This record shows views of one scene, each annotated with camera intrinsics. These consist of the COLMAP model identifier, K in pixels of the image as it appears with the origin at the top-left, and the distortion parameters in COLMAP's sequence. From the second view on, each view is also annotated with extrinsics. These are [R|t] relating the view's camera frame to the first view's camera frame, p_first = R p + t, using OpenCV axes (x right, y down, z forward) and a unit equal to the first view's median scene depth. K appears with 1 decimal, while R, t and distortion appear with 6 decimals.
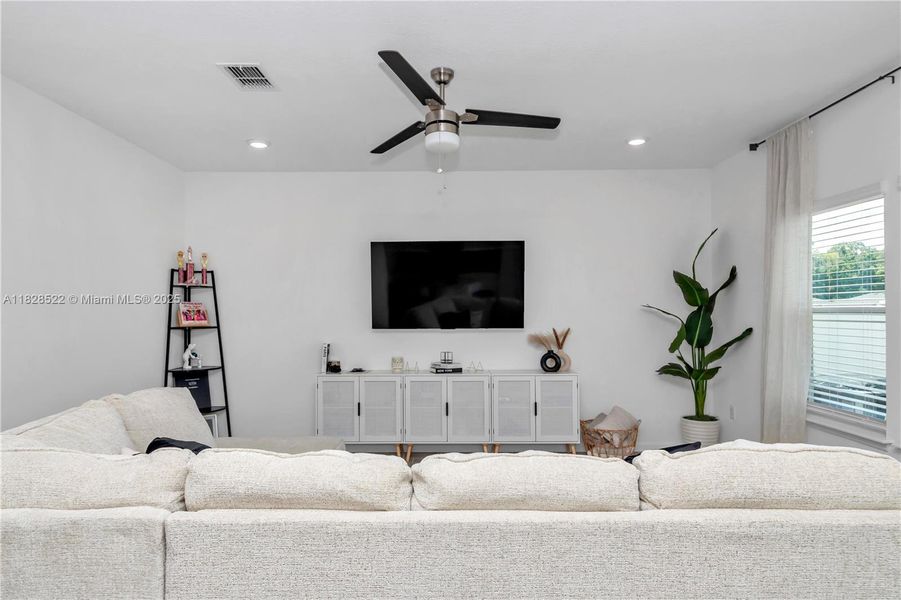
lens RADIAL K [[531.2, 0, 450.5], [0, 531.2, 300.0], [0, 0, 1]] dist [0.001953, 0.001399]
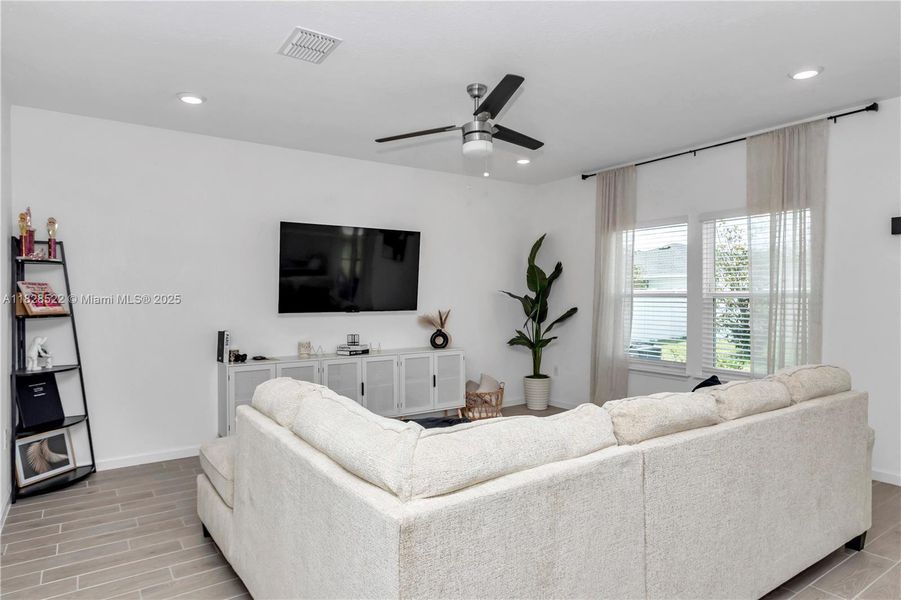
lens RADIAL K [[531.2, 0, 450.5], [0, 531.2, 300.0], [0, 0, 1]] dist [0.001953, 0.001399]
pose [[0.823113, -0.002250, 0.567874, -0.443910], [-0.013264, 0.999643, 0.023185, 0.004224], [-0.567723, -0.026616, 0.822789, 0.044710]]
